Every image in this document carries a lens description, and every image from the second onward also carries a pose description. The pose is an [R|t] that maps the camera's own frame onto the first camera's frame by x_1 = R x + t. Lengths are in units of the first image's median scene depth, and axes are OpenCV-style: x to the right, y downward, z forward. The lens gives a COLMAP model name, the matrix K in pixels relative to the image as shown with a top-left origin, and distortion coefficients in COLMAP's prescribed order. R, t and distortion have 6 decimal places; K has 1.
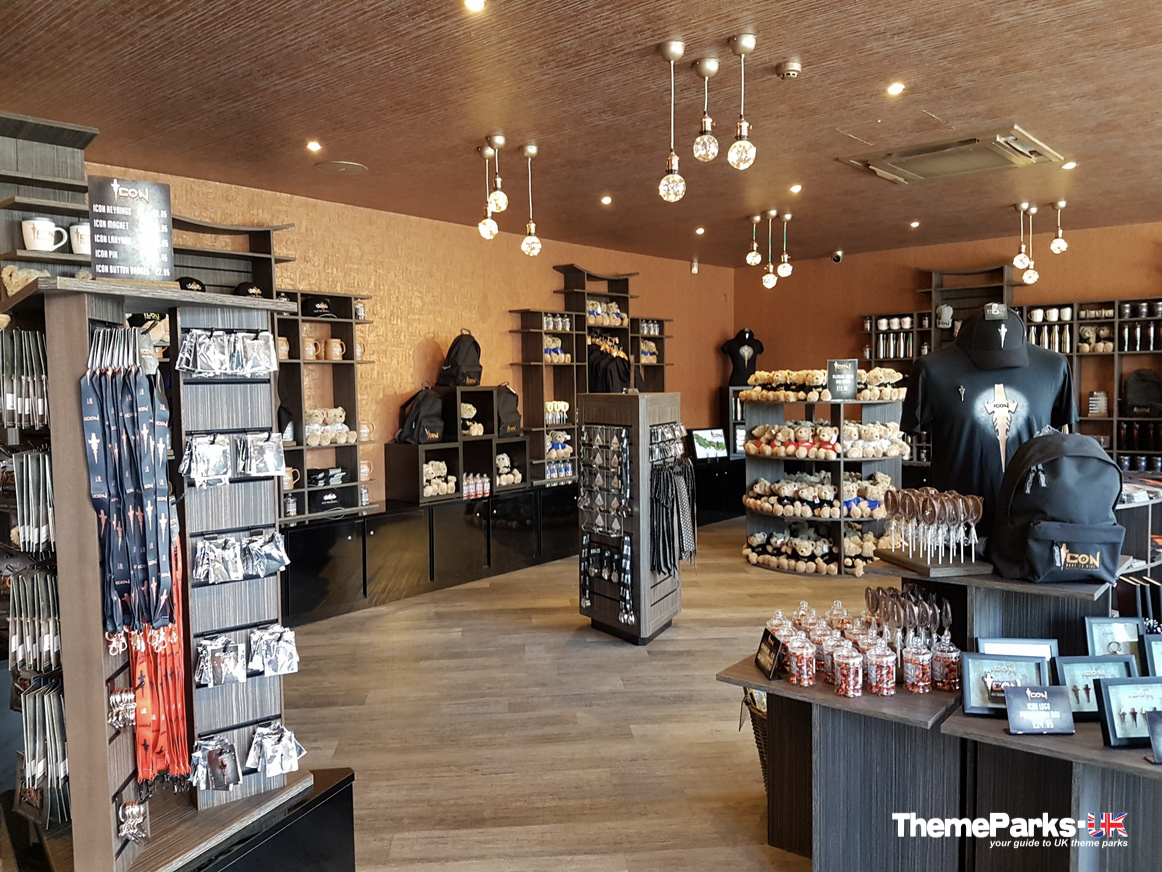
lens RADIAL K [[928.5, 0, 579.6], [0, 928.5, 411.9], [0, 0, 1]] dist [0.271238, -0.476302]
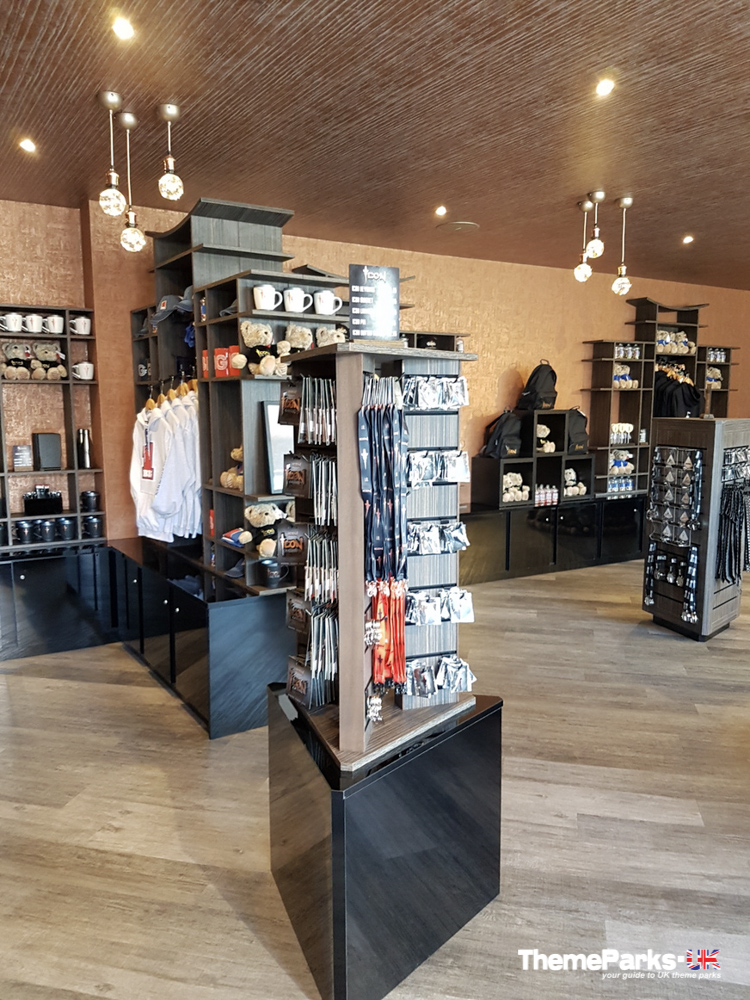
lens RADIAL K [[794.2, 0, 375.0], [0, 794.2, 500.0], [0, 0, 1]] dist [0.297744, -0.652460]
pose [[0.955190, 0.051103, -0.291548, -0.030705], [-0.025324, 0.995481, 0.091521, -0.002996], [0.294908, -0.080037, 0.952168, -0.044080]]
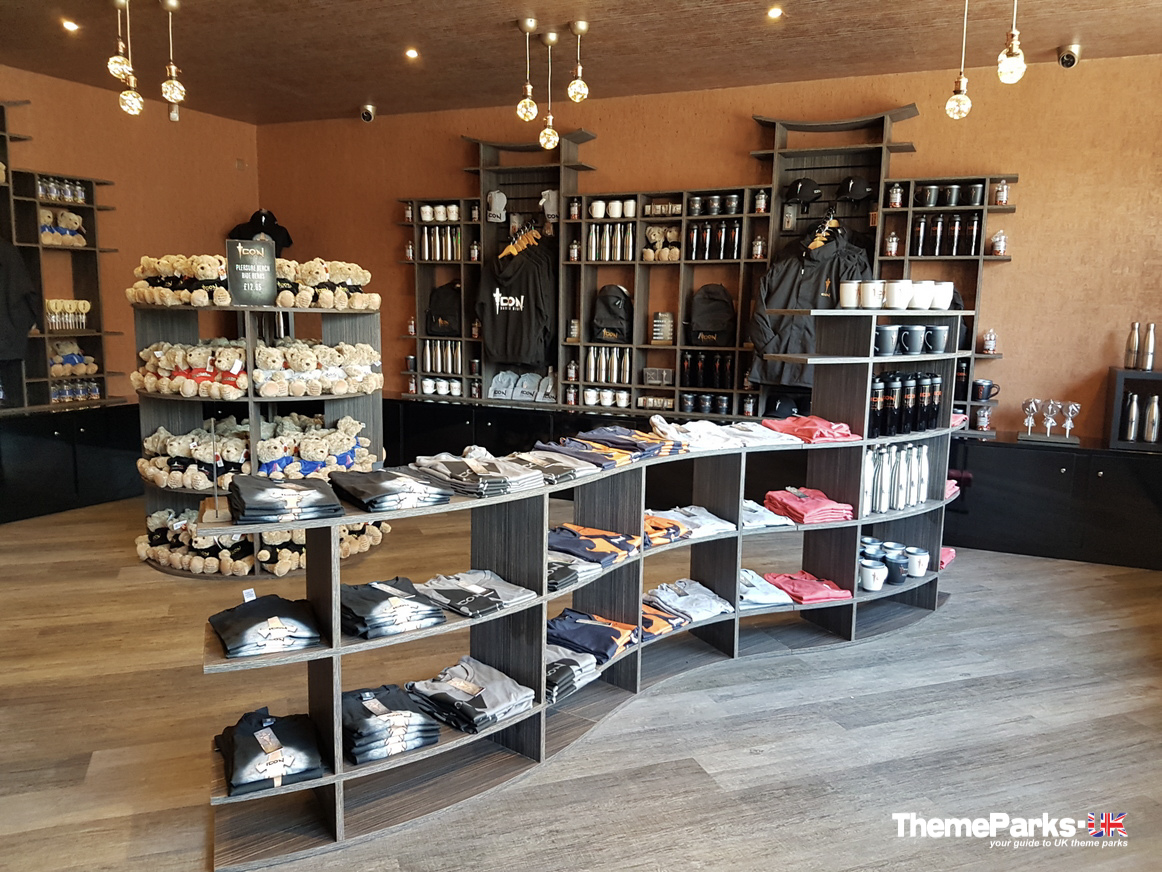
lens RADIAL K [[928.5, 0, 579.6], [0, 928.5, 411.9], [0, 0, 1]] dist [0.271238, -0.476302]
pose [[0.967608, 0.004966, 0.252410, 0.506049], [-0.025191, 0.996716, 0.076960, 0.005550], [-0.251199, -0.080825, 0.964555, 0.499883]]
